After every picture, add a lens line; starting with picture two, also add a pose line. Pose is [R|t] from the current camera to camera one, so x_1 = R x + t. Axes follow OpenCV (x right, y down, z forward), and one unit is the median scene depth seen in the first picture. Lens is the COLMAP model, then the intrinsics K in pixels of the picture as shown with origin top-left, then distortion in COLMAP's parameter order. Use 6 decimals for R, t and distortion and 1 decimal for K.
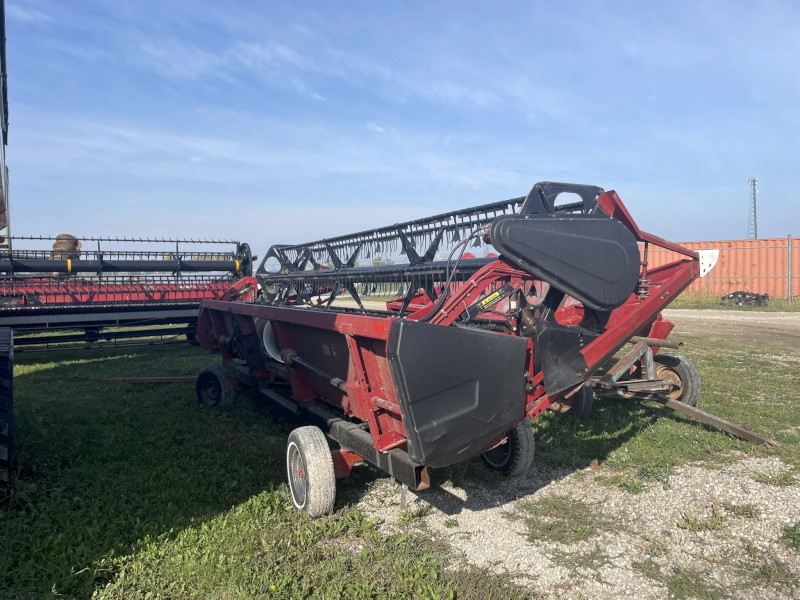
lens RADIAL K [[609.7, 0, 395.1], [0, 609.7, 299.4], [0, 0, 1]] dist [0.003229, -0.005593]
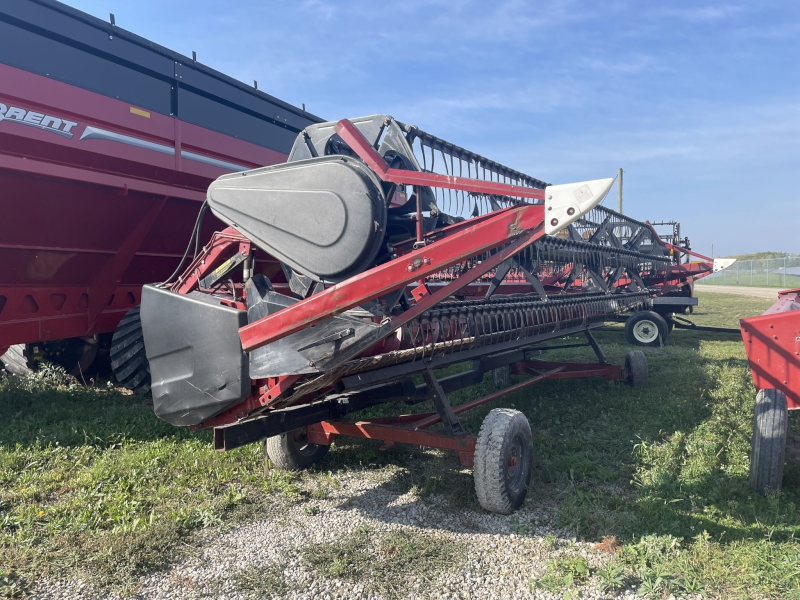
lens RADIAL K [[609.7, 0, 394.1], [0, 609.7, 301.7], [0, 0, 1]] dist [0.003229, -0.005593]
pose [[0.524628, 0.042884, -0.850251, 0.864482], [-0.029280, 0.999049, 0.032322, 0.010987], [0.850828, 0.007939, 0.525385, 0.565205]]
